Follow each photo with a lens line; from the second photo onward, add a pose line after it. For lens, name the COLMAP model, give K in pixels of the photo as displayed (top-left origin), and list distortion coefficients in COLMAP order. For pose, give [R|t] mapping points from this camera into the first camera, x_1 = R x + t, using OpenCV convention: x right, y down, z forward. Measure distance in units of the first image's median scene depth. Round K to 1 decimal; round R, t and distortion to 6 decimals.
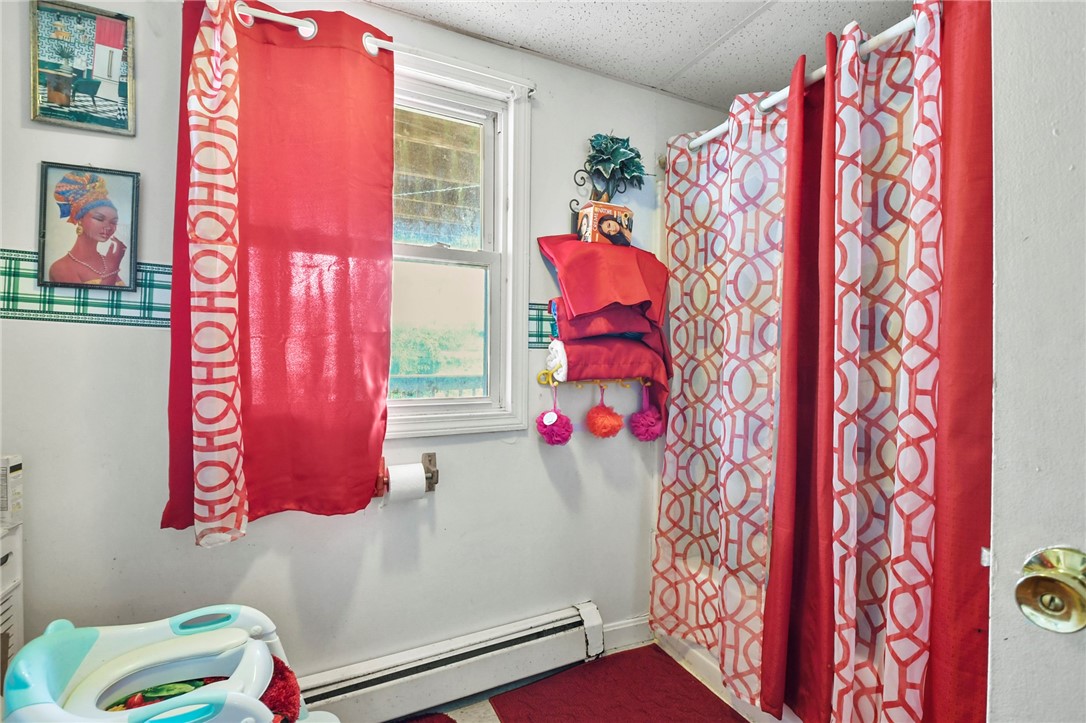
lens RADIAL K [[484.3, 0, 545.7], [0, 484.3, 369.2], [0, 0, 1]] dist [0.019741, -0.017544]
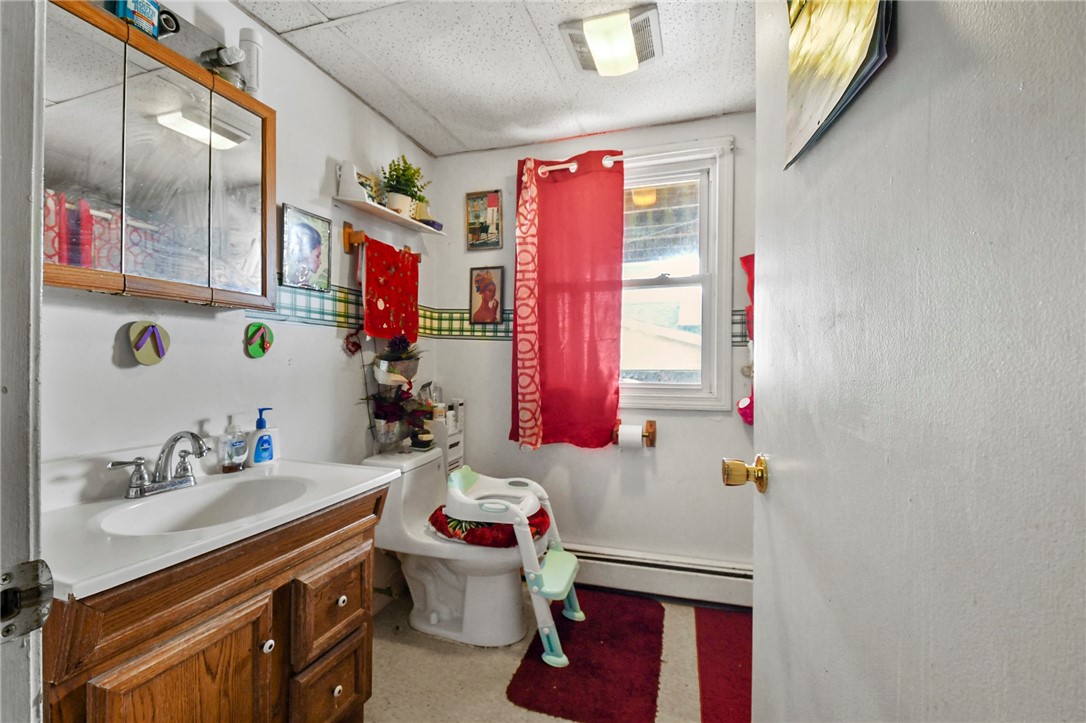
lens RADIAL K [[484.3, 0, 541.1], [0, 484.3, 364.3], [0, 0, 1]] dist [0.019741, -0.017544]
pose [[0.732011, 0.007096, -0.681256, 0.691045], [-0.006847, 0.999972, 0.003059, 0.003310], [0.681259, 0.002426, 0.732039, -0.395969]]
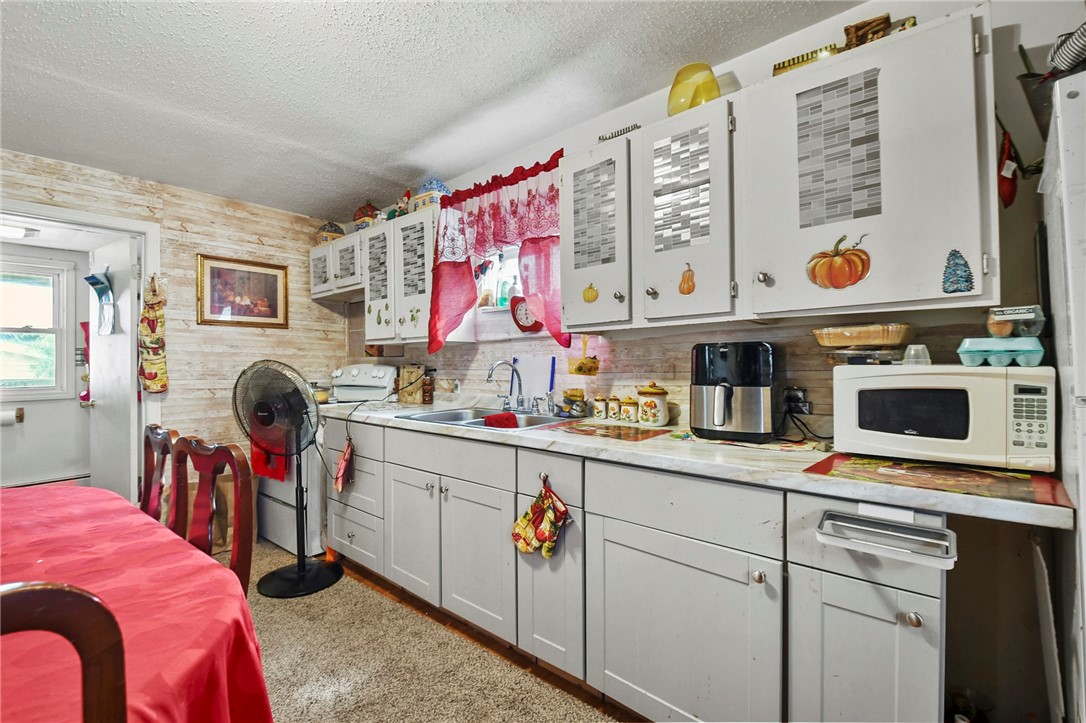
lens RADIAL K [[484.3, 0, 552.6], [0, 484.3, 363.9], [0, 0, 1]] dist [0.019741, -0.017544]
pose [[0.919023, -0.008026, 0.394122, 1.866175], [0.013180, 0.999859, -0.010371, 0.003950], [-0.393983, 0.014726, 0.919000, -3.435838]]
